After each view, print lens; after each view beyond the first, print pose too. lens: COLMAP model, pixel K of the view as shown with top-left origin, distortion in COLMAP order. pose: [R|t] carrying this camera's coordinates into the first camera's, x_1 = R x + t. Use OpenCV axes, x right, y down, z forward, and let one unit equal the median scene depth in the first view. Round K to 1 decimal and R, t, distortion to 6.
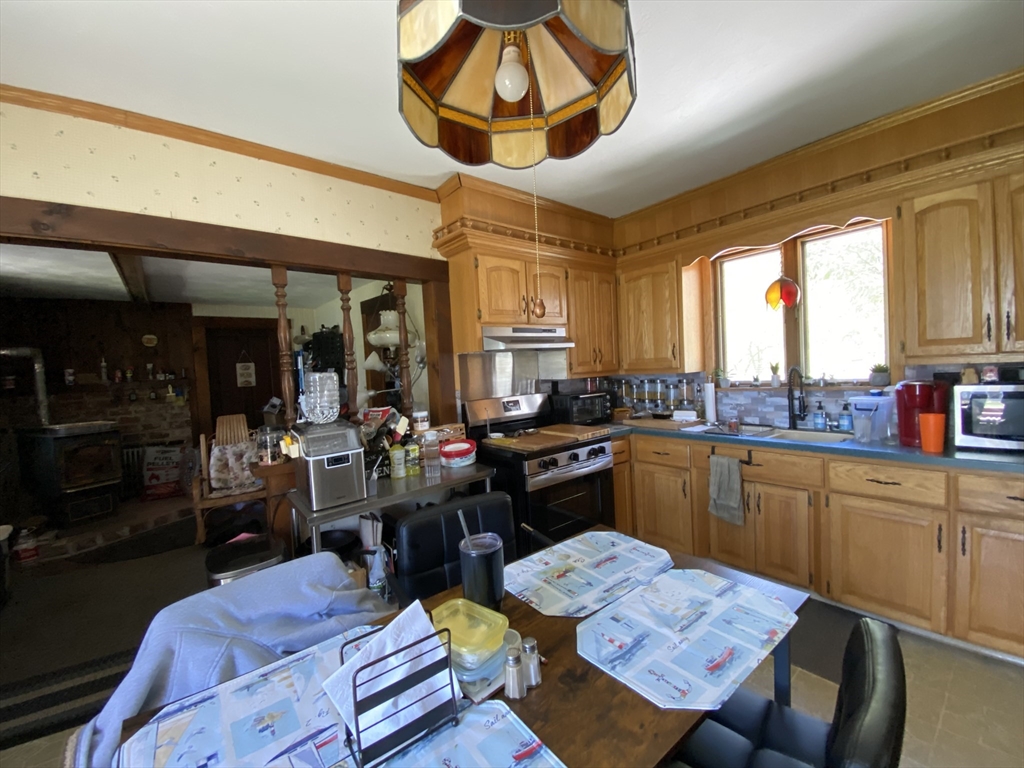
lens RADIAL K [[414.0, 0, 512.0], [0, 414.0, 384.0], [0, 0, 1]] dist [0.054058, -0.039200]
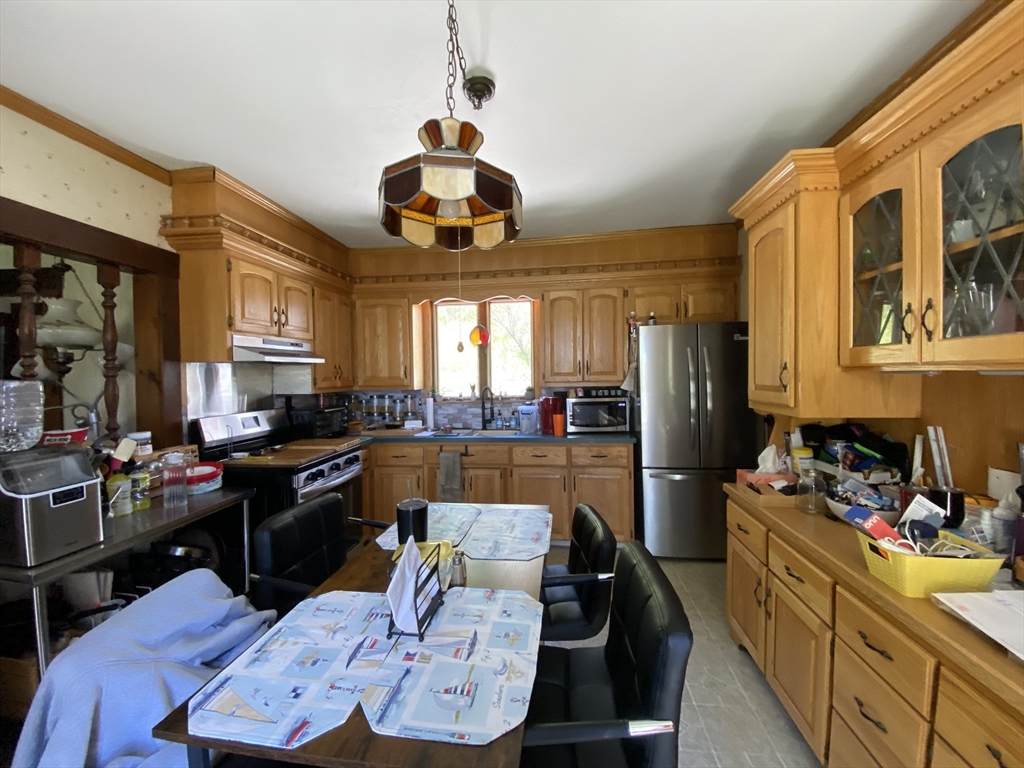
lens RADIAL K [[414.0, 0, 512.0], [0, 414.0, 384.0], [0, 0, 1]] dist [0.054058, -0.039200]
pose [[0.714457, 0.025494, 0.699214, -0.268514], [0.004563, 0.999145, -0.041093, 0.009542], [-0.699664, 0.032549, 0.713730, -0.087035]]
